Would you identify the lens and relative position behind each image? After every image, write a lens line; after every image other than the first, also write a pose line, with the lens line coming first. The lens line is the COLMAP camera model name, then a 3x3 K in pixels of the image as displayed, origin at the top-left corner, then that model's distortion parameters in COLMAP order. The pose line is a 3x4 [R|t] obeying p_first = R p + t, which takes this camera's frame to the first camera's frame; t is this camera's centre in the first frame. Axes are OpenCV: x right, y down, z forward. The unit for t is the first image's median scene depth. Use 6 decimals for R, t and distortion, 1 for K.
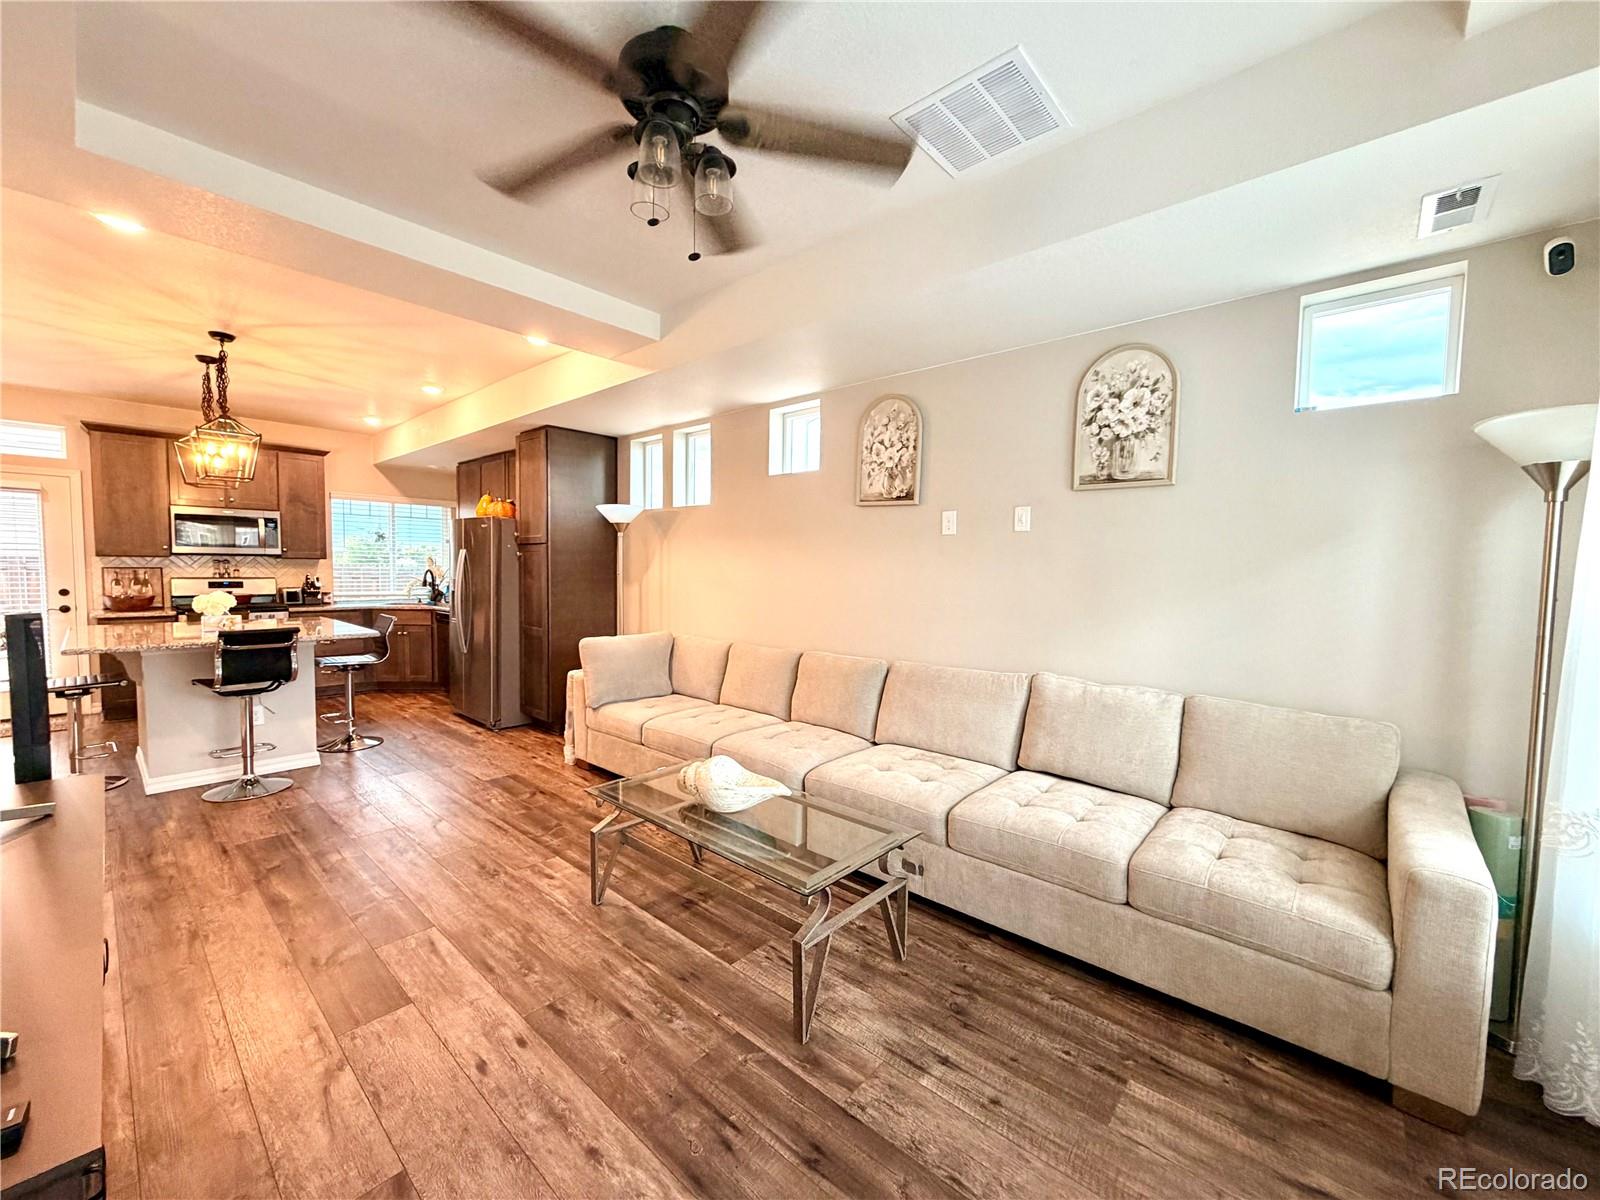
lens RADIAL K [[635.5, 0, 795.5], [0, 635.5, 600.9], [0, 0, 1]] dist [0.001161, -0.000152]
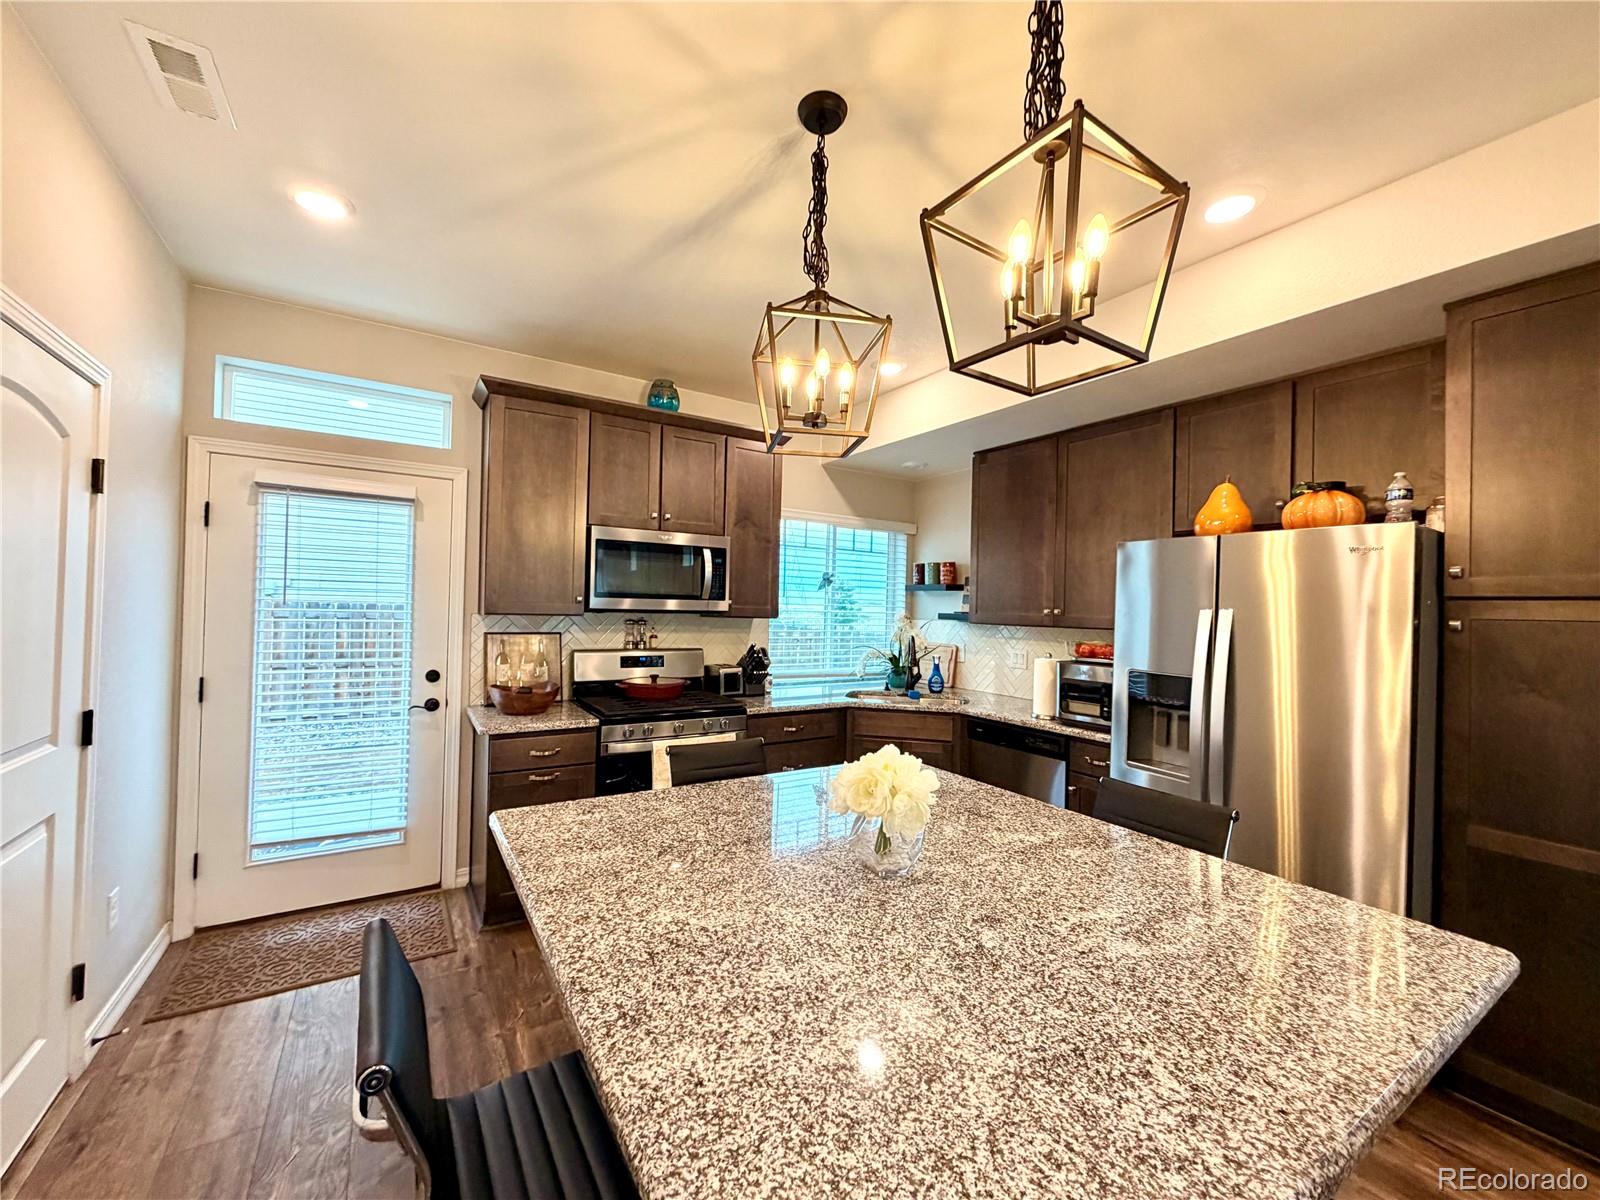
lens RADIAL K [[635.5, 0, 795.9], [0, 635.5, 602.2], [0, 0, 1]] dist [0.001161, -0.000152]
pose [[0.963114, 0.006973, -0.269002, -0.650414], [-0.025116, 0.997630, -0.064061, -0.050165], [0.267918, 0.068454, 0.961007, 0.507995]]
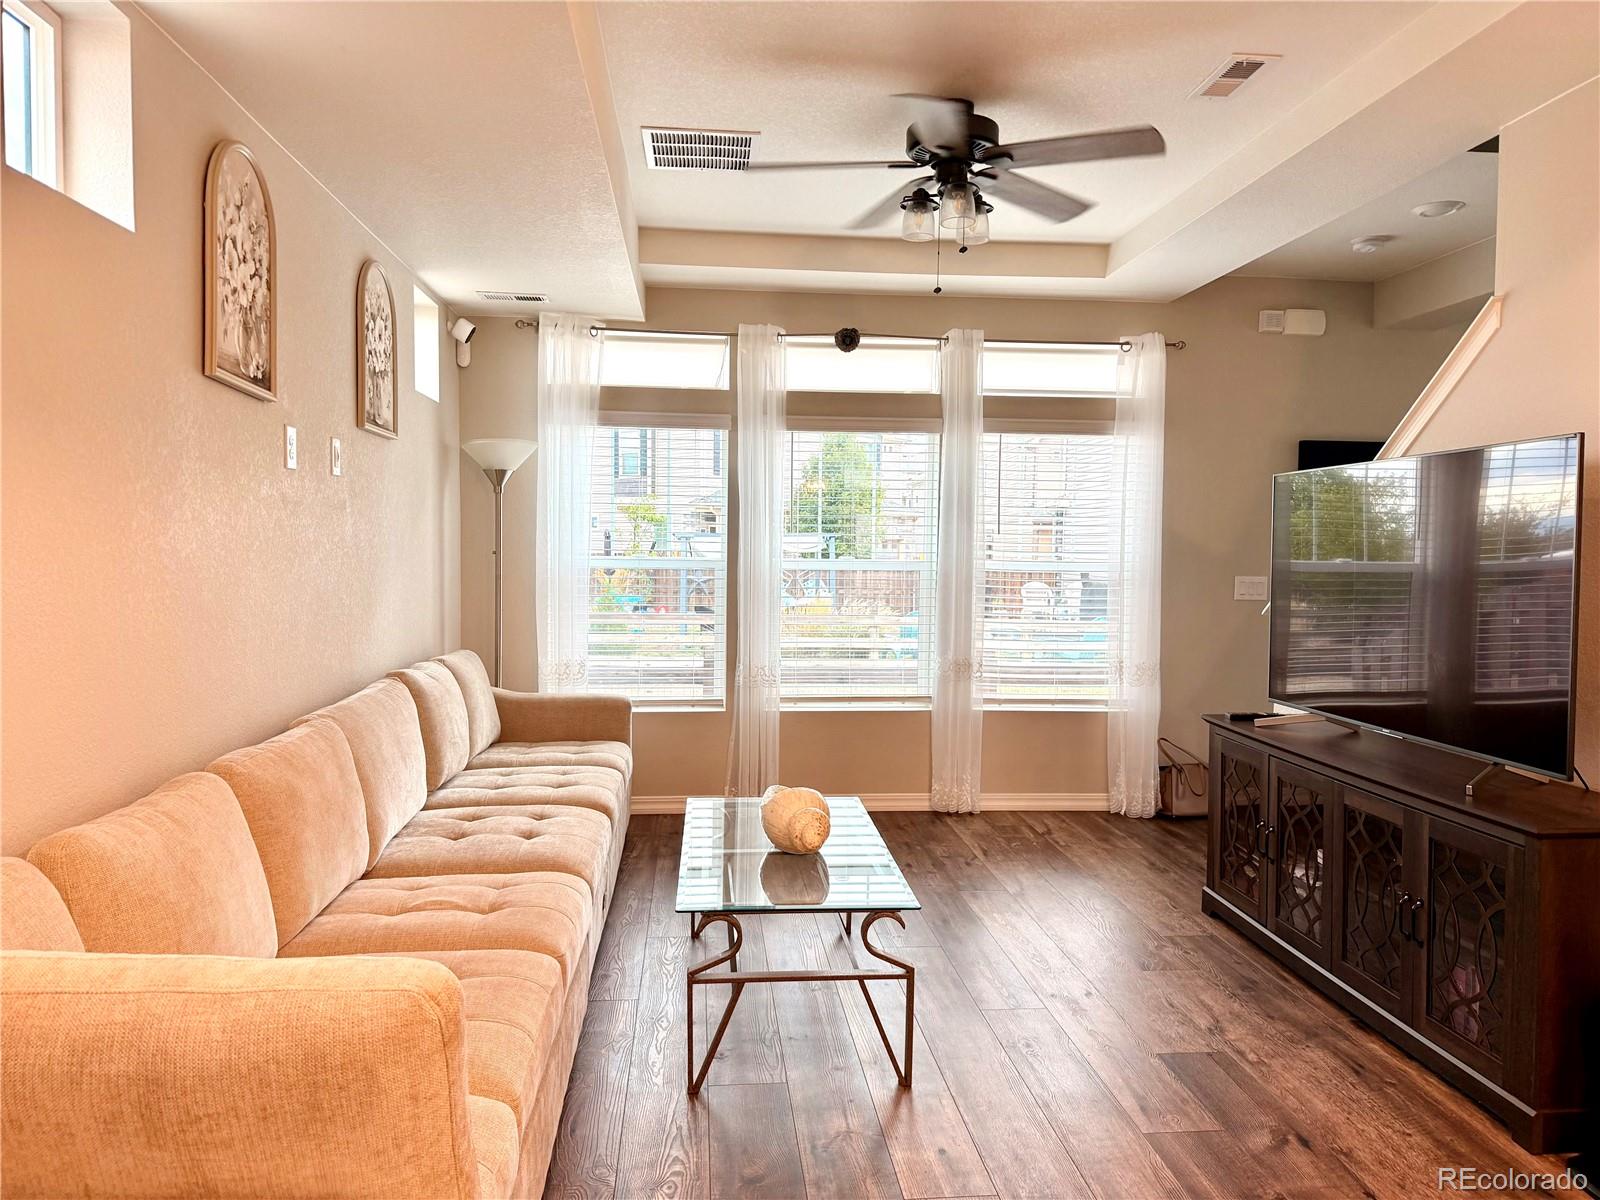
lens RADIAL K [[1118.1, 0, 804.6], [0, 1118.1, 596.6], [0, 0, 1]] dist [0.057102, -0.065220]
pose [[-0.731976, -0.060376, 0.678650, -0.440383], [0.003845, 0.995684, 0.092728, -0.049085], [-0.681320, 0.070484, -0.728585, 0.835251]]
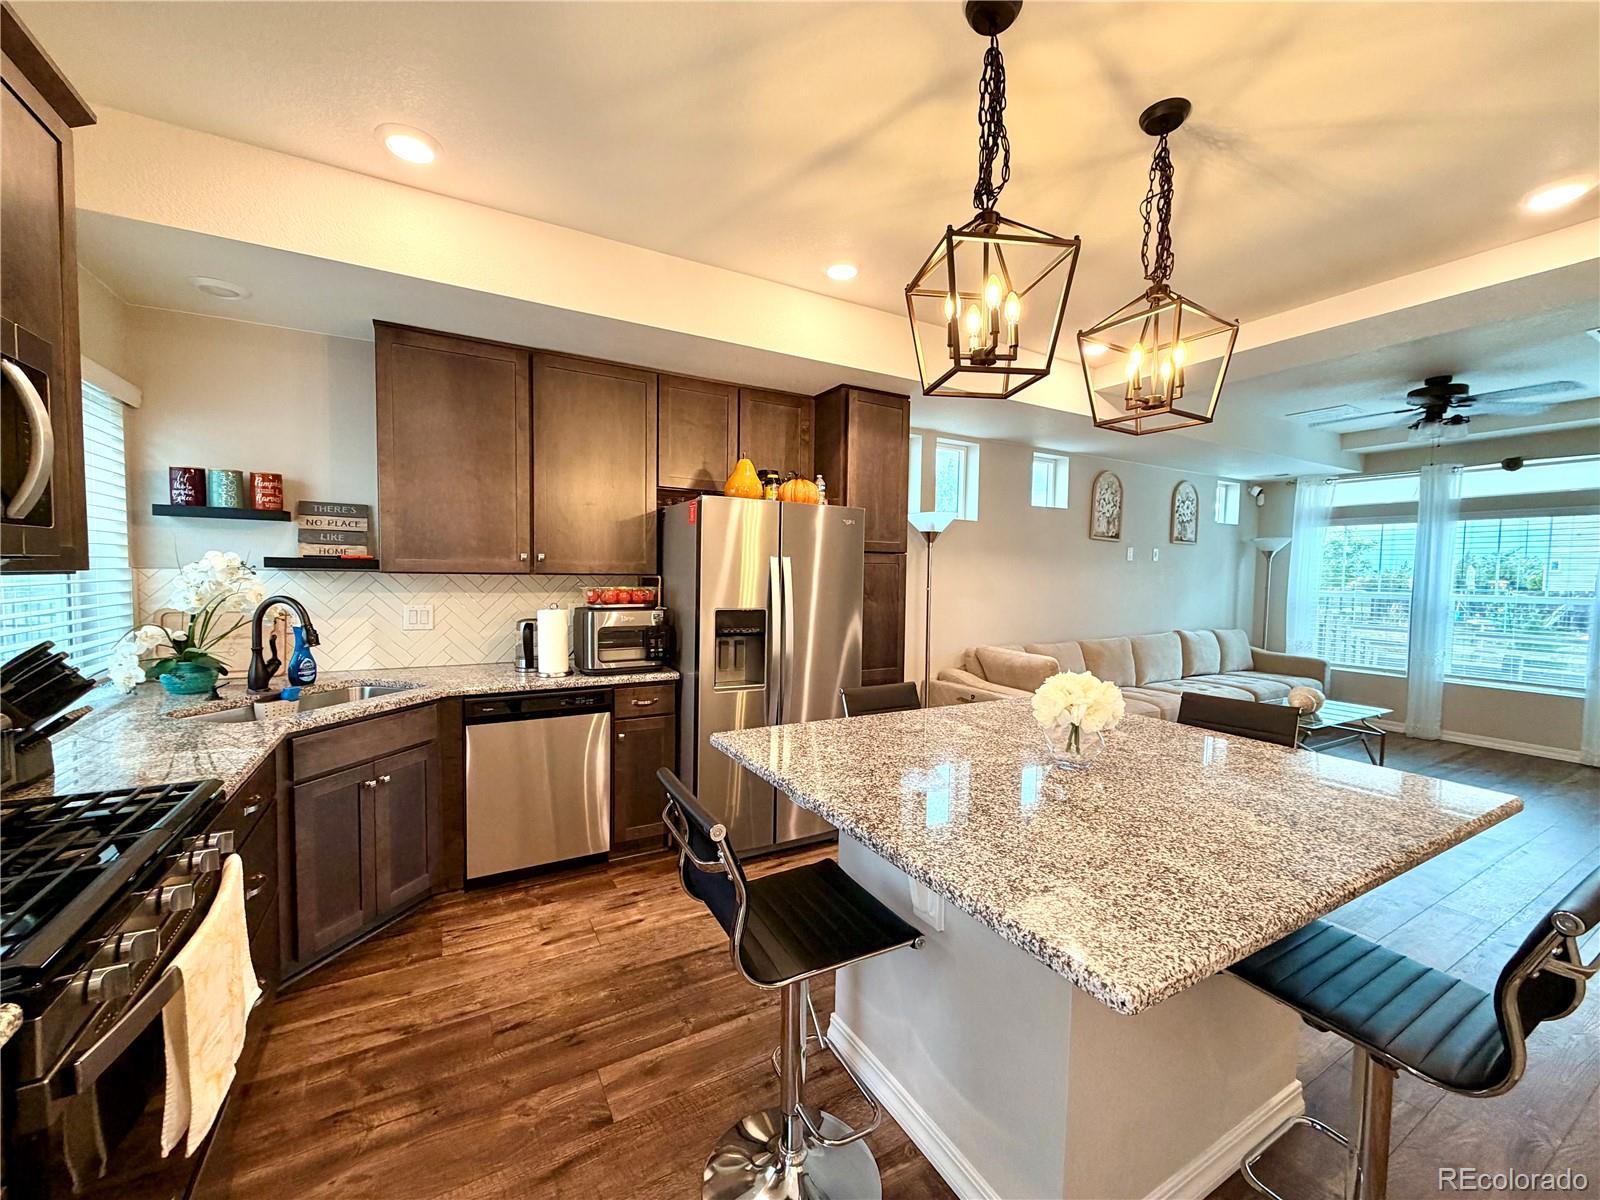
lens RADIAL K [[635.5, 0, 792.0], [0, 635.5, 602.3], [0, 0, 1]] dist [0.001161, -0.000152]
pose [[0.321165, -0.057423, 0.945281, -1.011152], [0.039092, 0.998113, 0.047351, -0.064759], [-0.946216, 0.021746, 0.322803, 0.778172]]
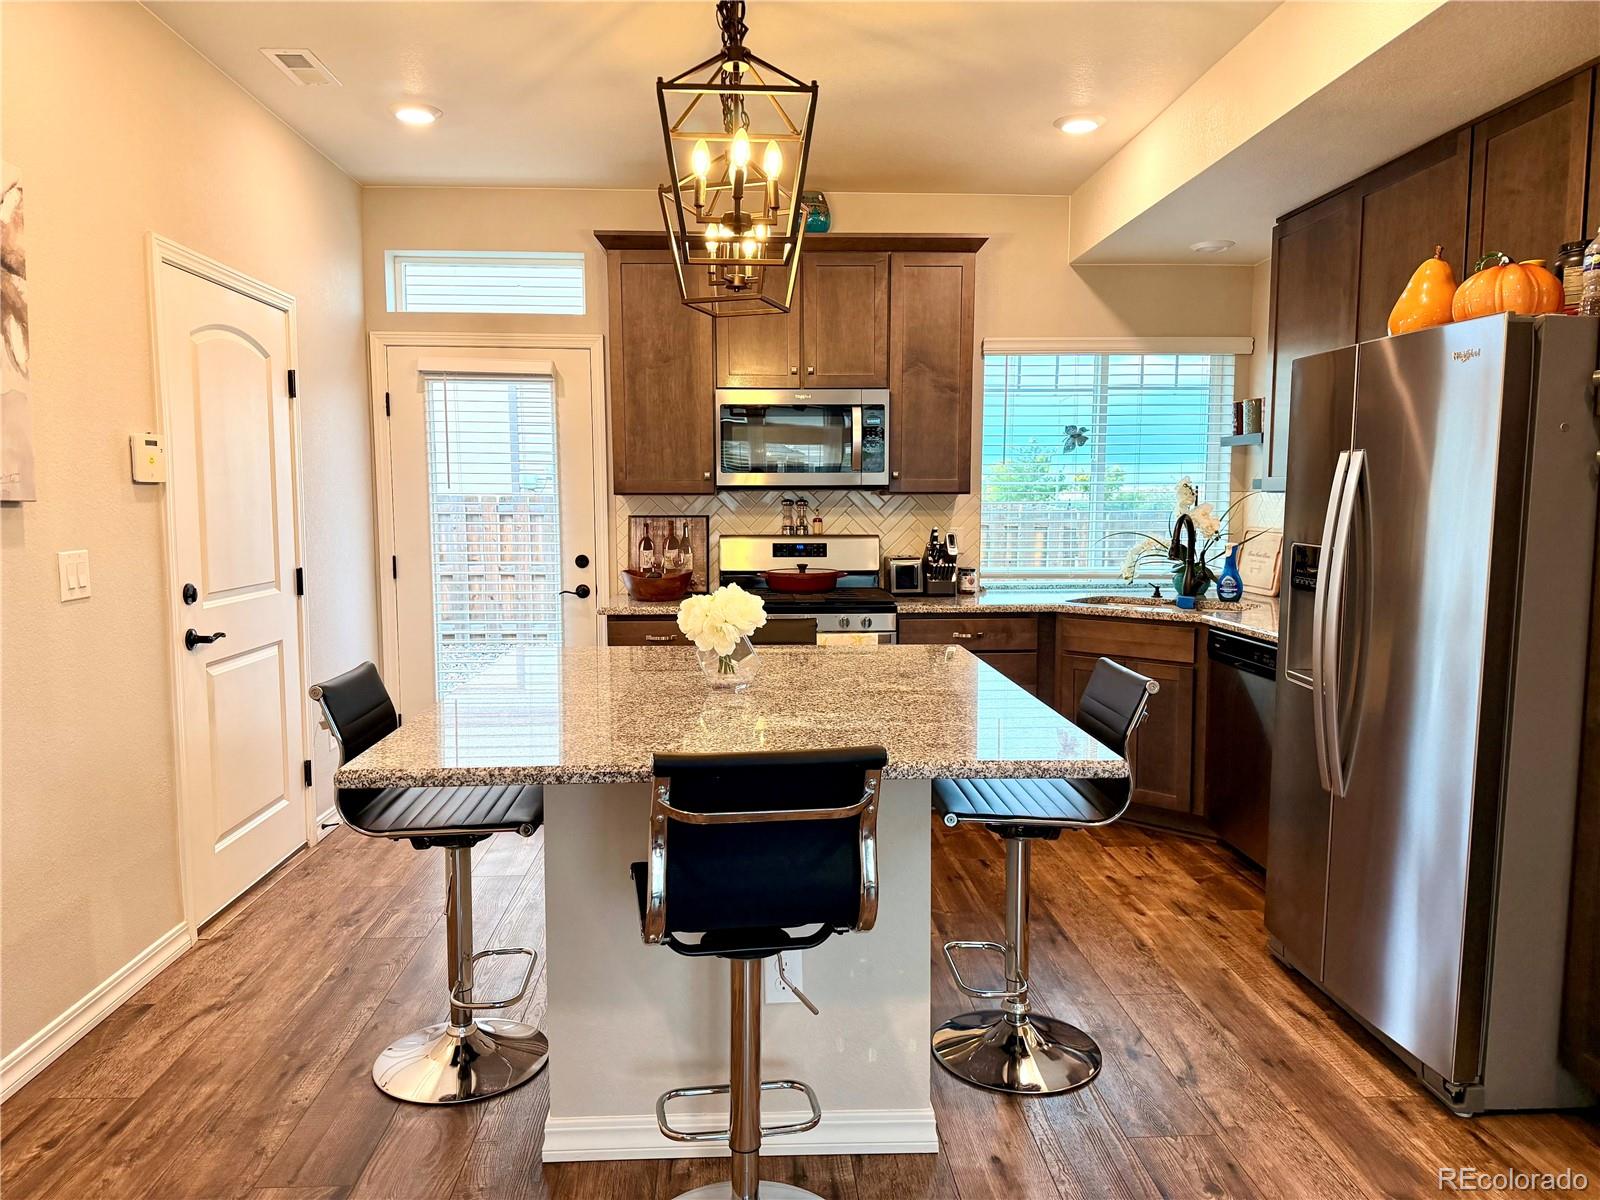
lens RADIAL K [[1118.1, 0, 800.6], [0, 1118.1, 604.5], [0, 0, 1]] dist [0.057102, -0.065220]
pose [[0.710225, 0.051646, -0.702078, -0.319685], [-0.026292, 0.998555, 0.046858, -0.025947], [0.703483, -0.014821, 0.710557, 0.428341]]
